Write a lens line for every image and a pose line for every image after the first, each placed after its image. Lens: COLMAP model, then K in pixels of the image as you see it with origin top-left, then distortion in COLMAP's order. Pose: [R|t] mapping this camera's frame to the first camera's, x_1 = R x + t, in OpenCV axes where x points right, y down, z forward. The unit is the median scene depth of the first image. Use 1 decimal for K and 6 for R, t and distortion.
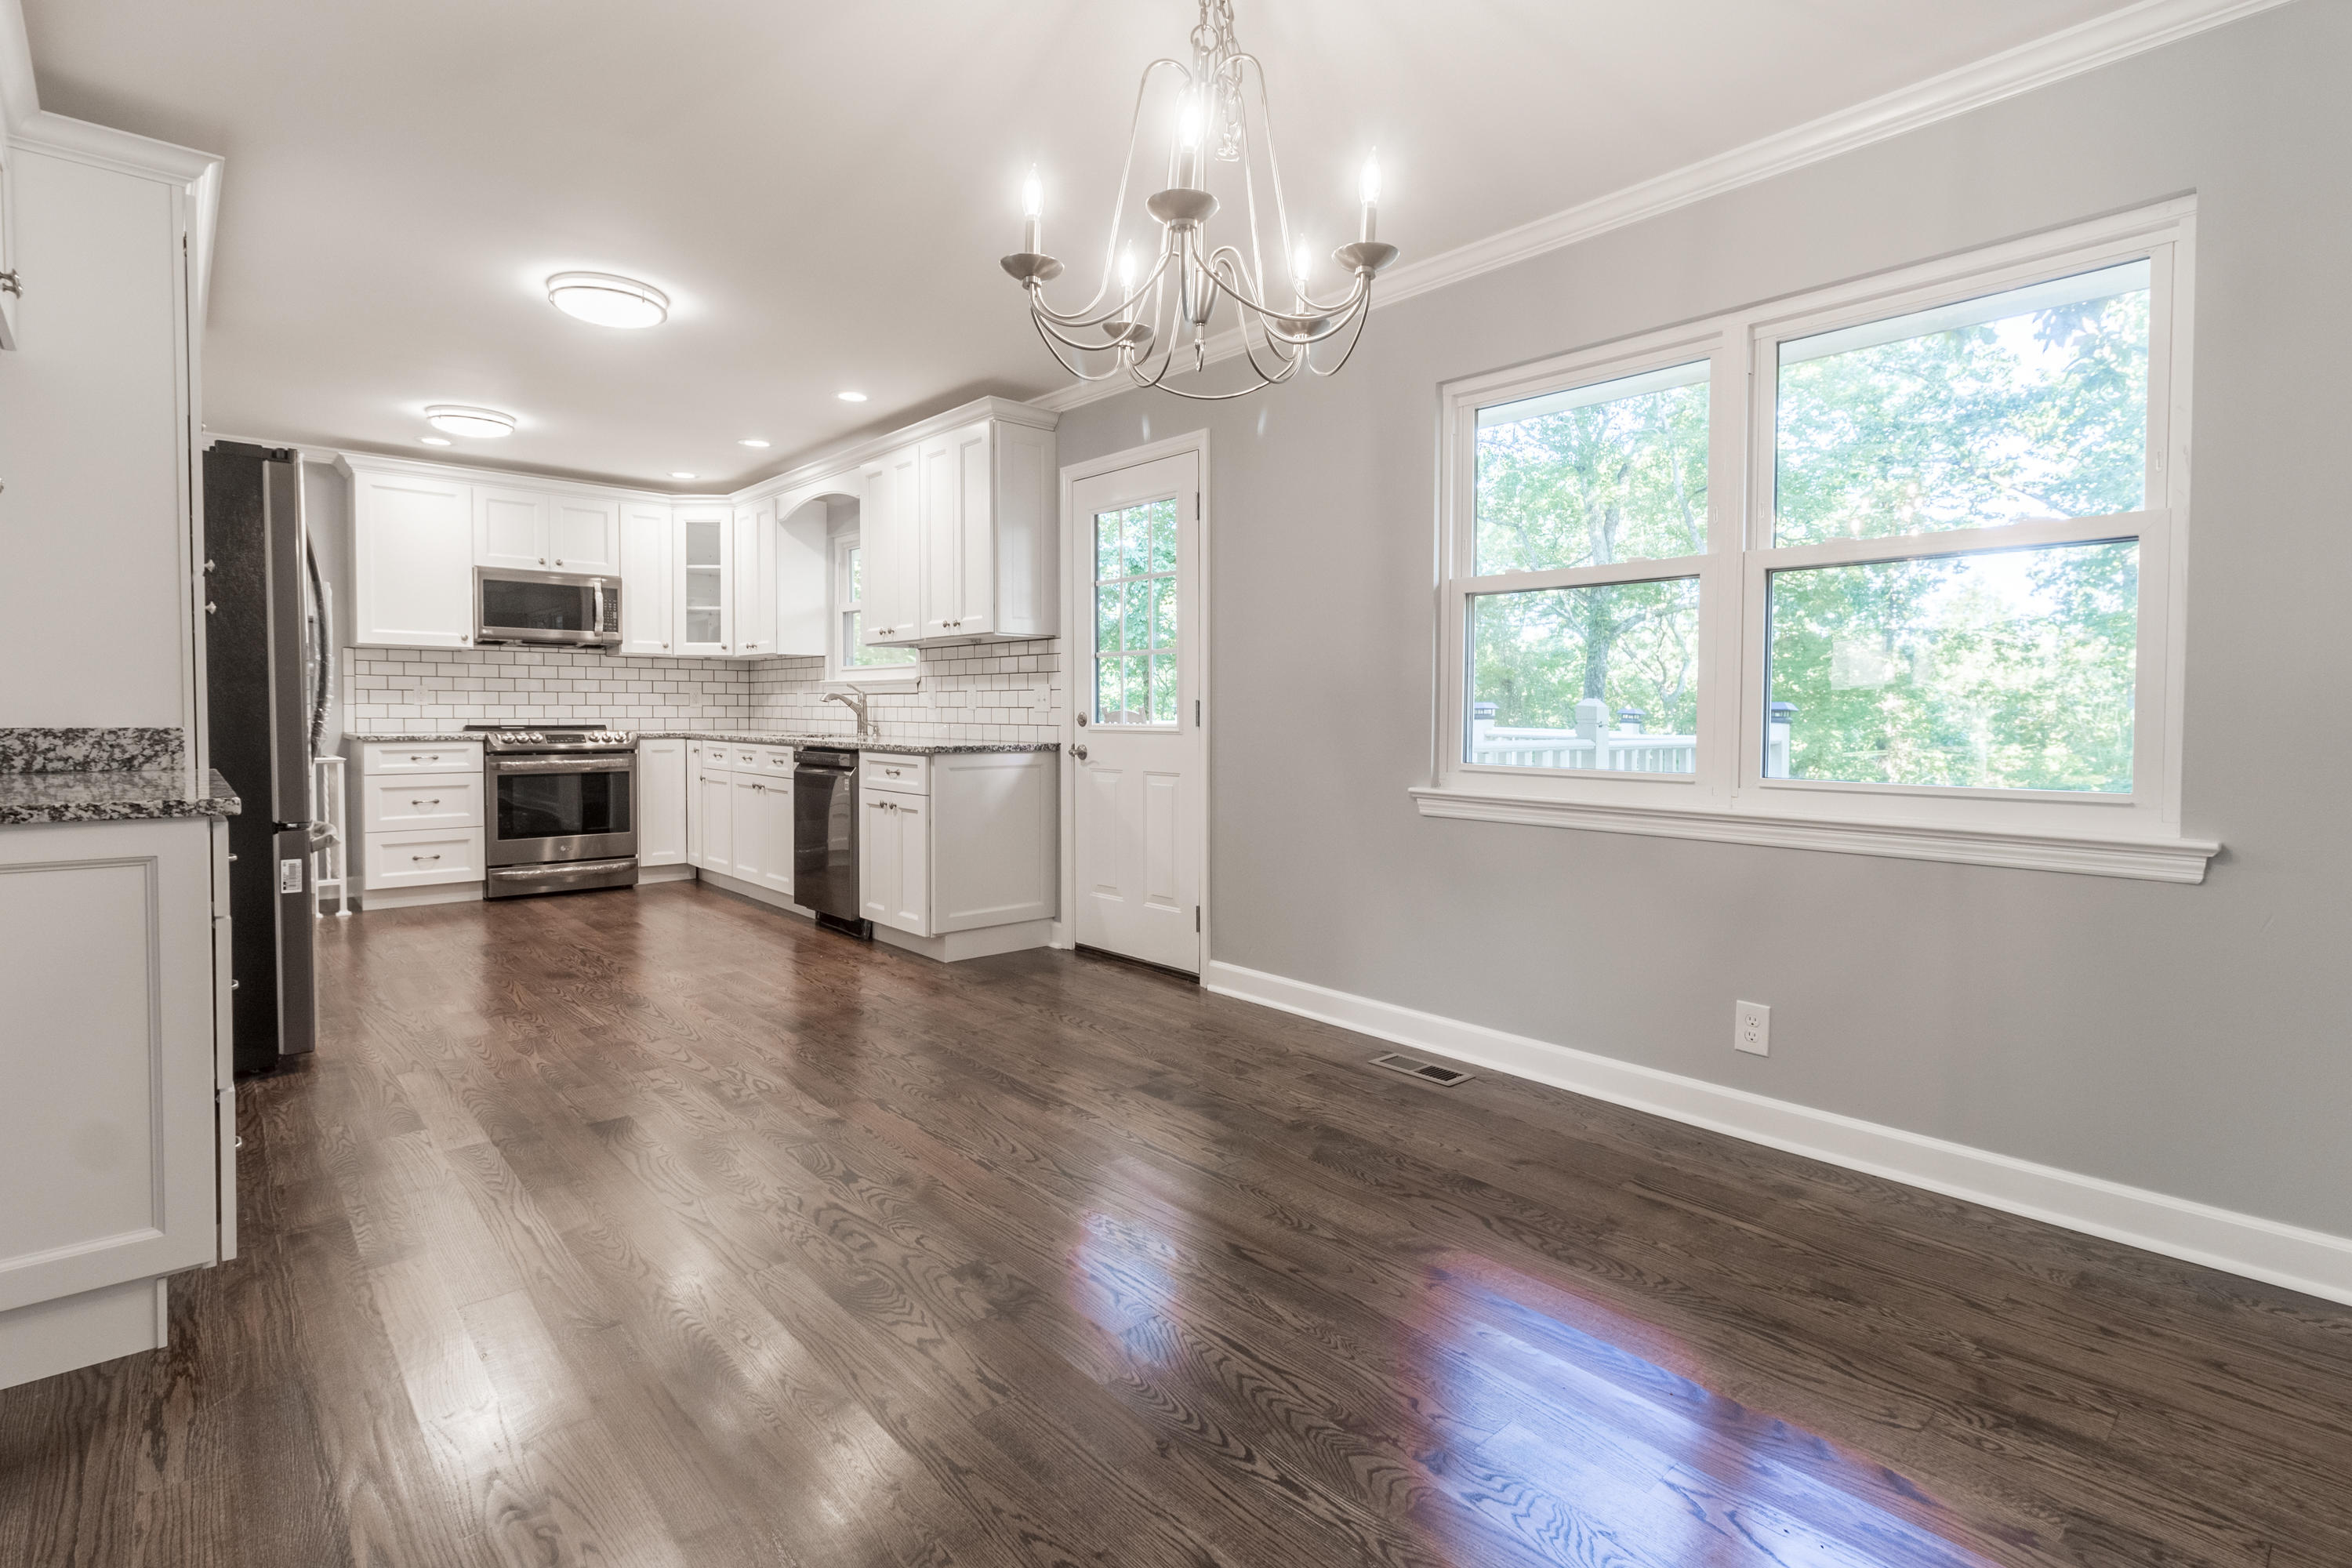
lens RADIAL K [[1107.2, 0, 1173.3], [0, 1107.2, 717.8], [0, 0, 1]] dist [0.001701, 0.000331]
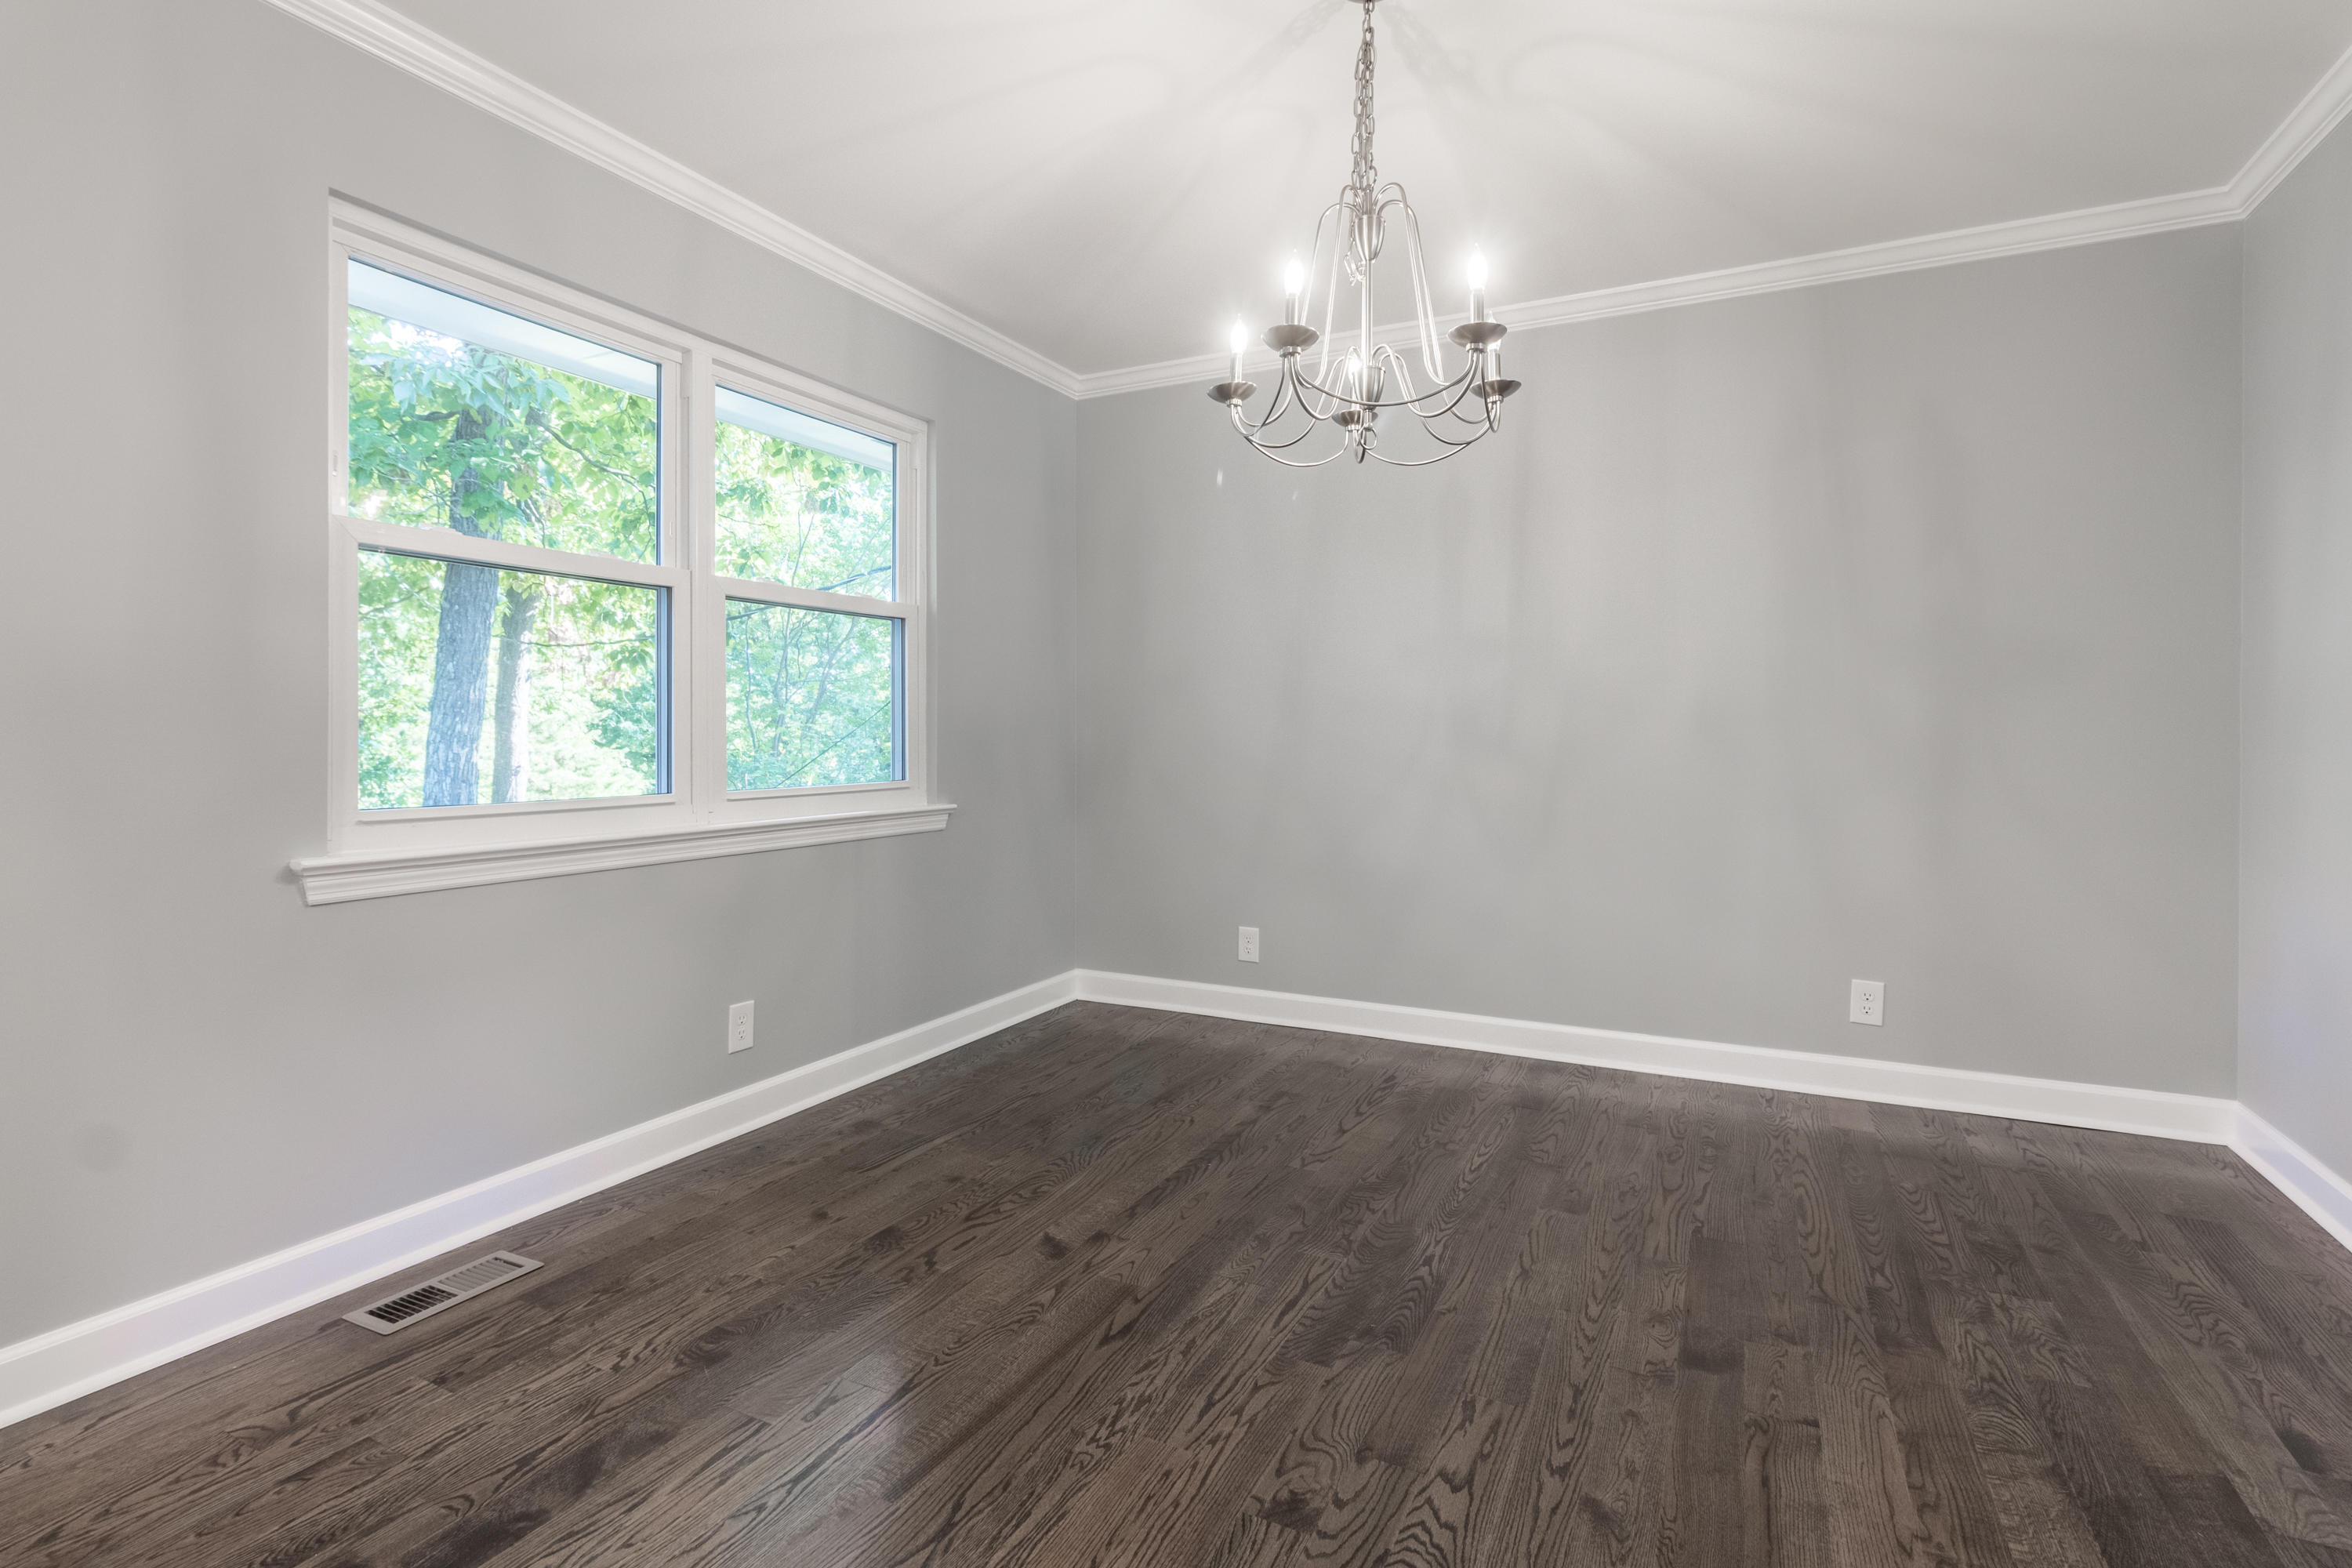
lens RADIAL K [[1107.2, 0, 1173.3], [0, 1107.2, 717.8], [0, 0, 1]] dist [0.001701, 0.000331]
pose [[-0.354346, 0.003111, 0.935109, -0.499609], [-0.000646, 0.999993, -0.003572, -0.010215], [-0.935114, -0.001870, -0.354342, 0.797469]]
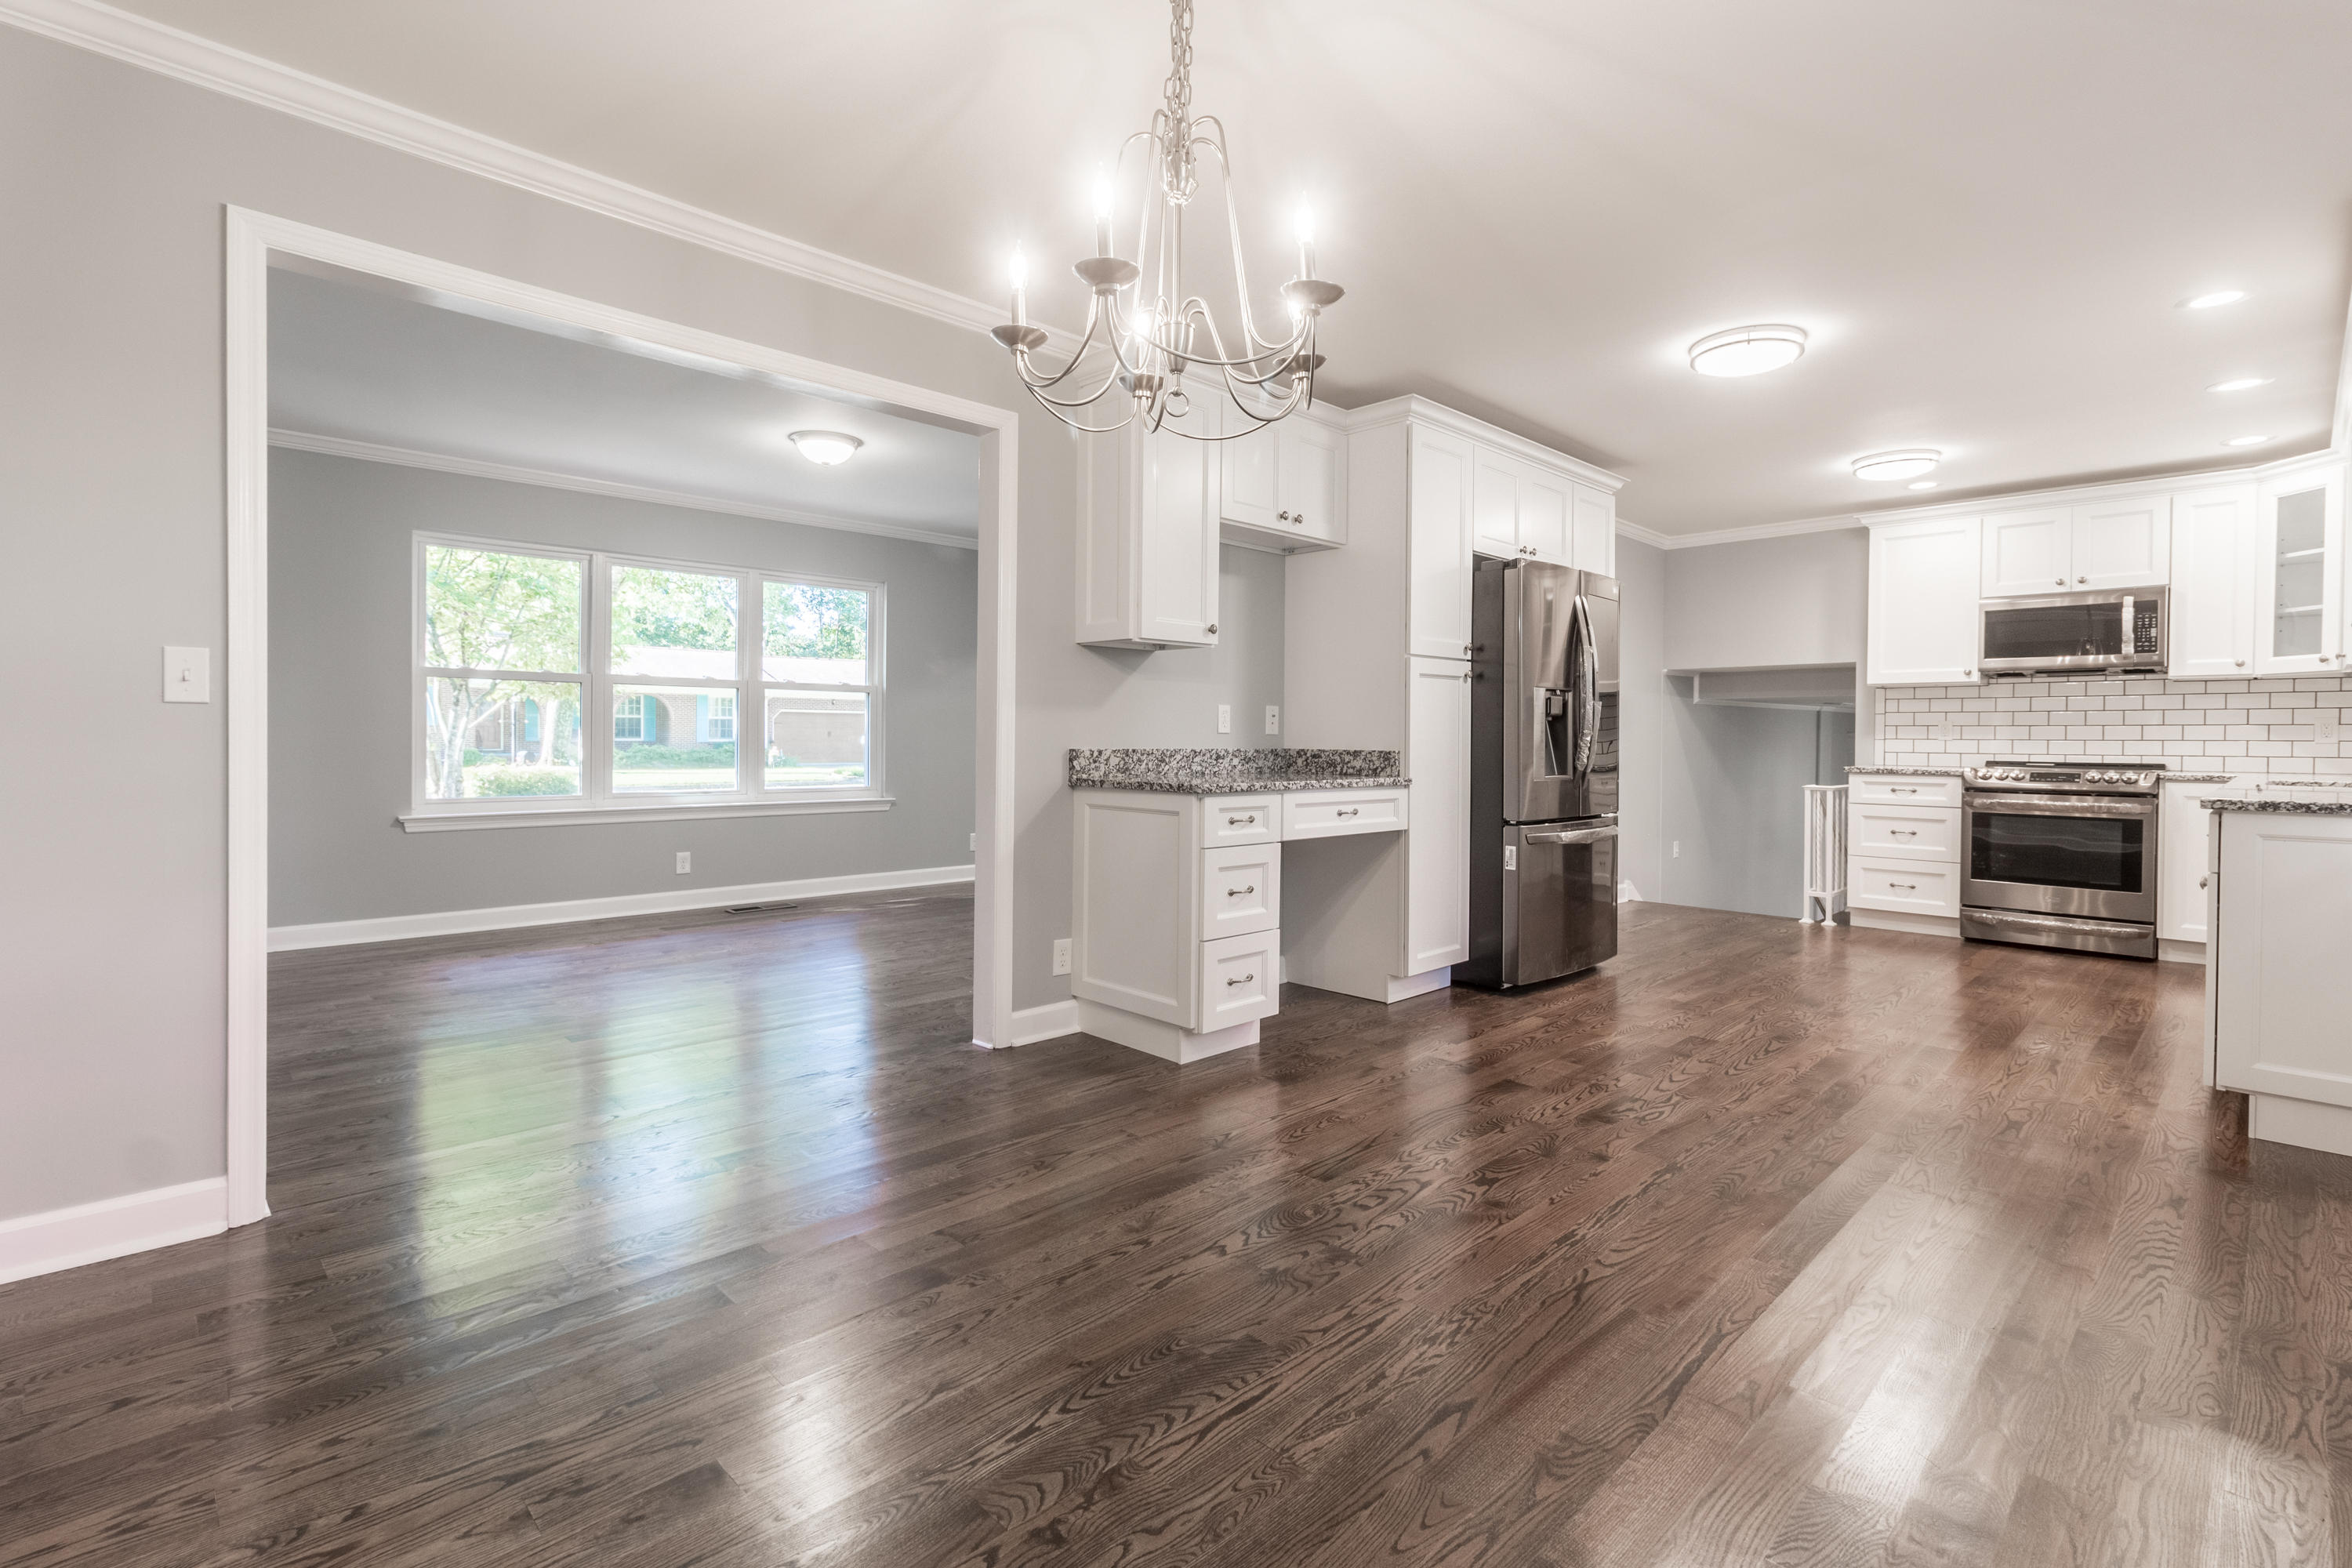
lens RADIAL K [[1084.2, 0, 1209.6], [0, 1084.2, 726.2], [0, 0, 1]] dist [0.000215, 0.000123]
pose [[0.064848, -0.014781, -0.997786, 0.524079], [-0.013445, 0.999787, -0.015684, 0.000777], [0.997805, 0.014432, 0.064635, 0.478532]]
